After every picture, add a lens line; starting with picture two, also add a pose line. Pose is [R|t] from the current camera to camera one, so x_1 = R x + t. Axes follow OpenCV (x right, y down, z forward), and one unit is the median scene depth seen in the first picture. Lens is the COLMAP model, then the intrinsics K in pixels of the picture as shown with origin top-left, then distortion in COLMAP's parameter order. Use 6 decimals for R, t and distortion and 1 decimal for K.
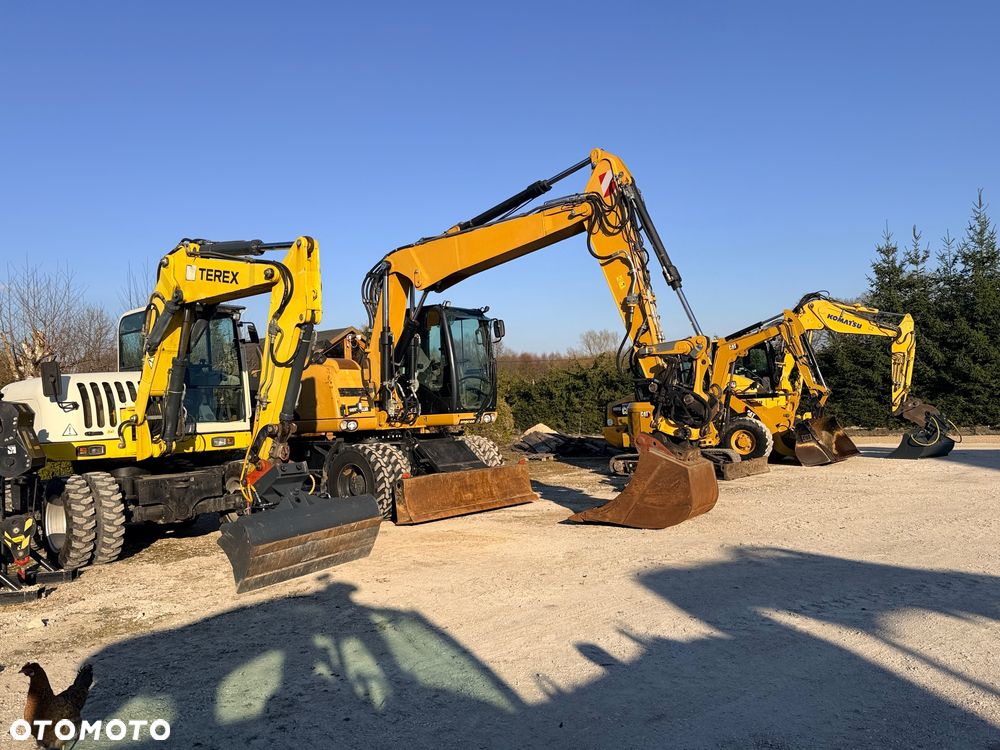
lens RADIAL K [[694.4, 0, 534.6], [0, 694.4, 375.5], [0, 0, 1]] dist [0.005942, 0.005324]
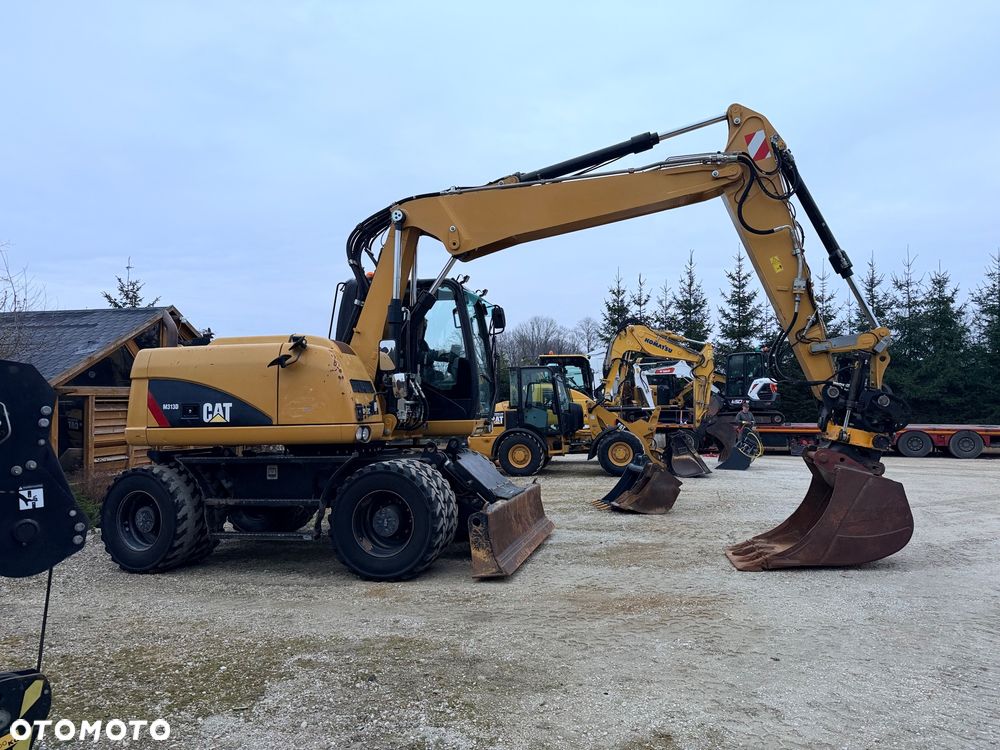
lens RADIAL K [[625.0, 0, 500.0], [0, 625.0, 375.0], [0, 0, 1]] dist [0.001062, 0.000488]
pose [[0.917884, 0.047341, 0.394015, -0.336010], [-0.036718, 0.998731, -0.034461, 0.025507], [-0.395146, 0.017164, 0.918458, 0.322757]]
